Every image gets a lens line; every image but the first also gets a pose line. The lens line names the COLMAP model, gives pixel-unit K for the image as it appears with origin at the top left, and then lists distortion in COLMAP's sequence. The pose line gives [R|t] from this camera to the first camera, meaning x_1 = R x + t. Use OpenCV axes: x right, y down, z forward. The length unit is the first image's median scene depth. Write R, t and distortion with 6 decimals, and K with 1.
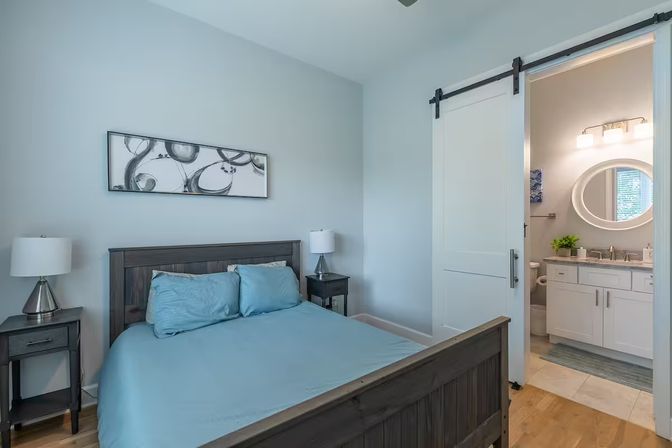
lens RADIAL K [[299.8, 0, 338.9], [0, 299.8, 224.3], [0, 0, 1]] dist [0.003153, -0.000656]
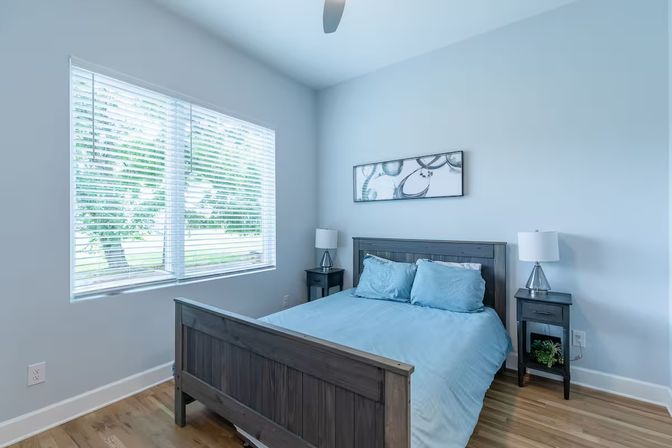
lens RADIAL K [[299.8, 0, 339.6], [0, 299.8, 223.6], [0, 0, 1]] dist [0.003153, -0.000656]
pose [[0.251836, 0.012899, -0.967684, 0.701745], [0.002236, 0.999901, 0.013910, -0.014990], [0.967767, -0.005666, 0.251782, 0.436677]]
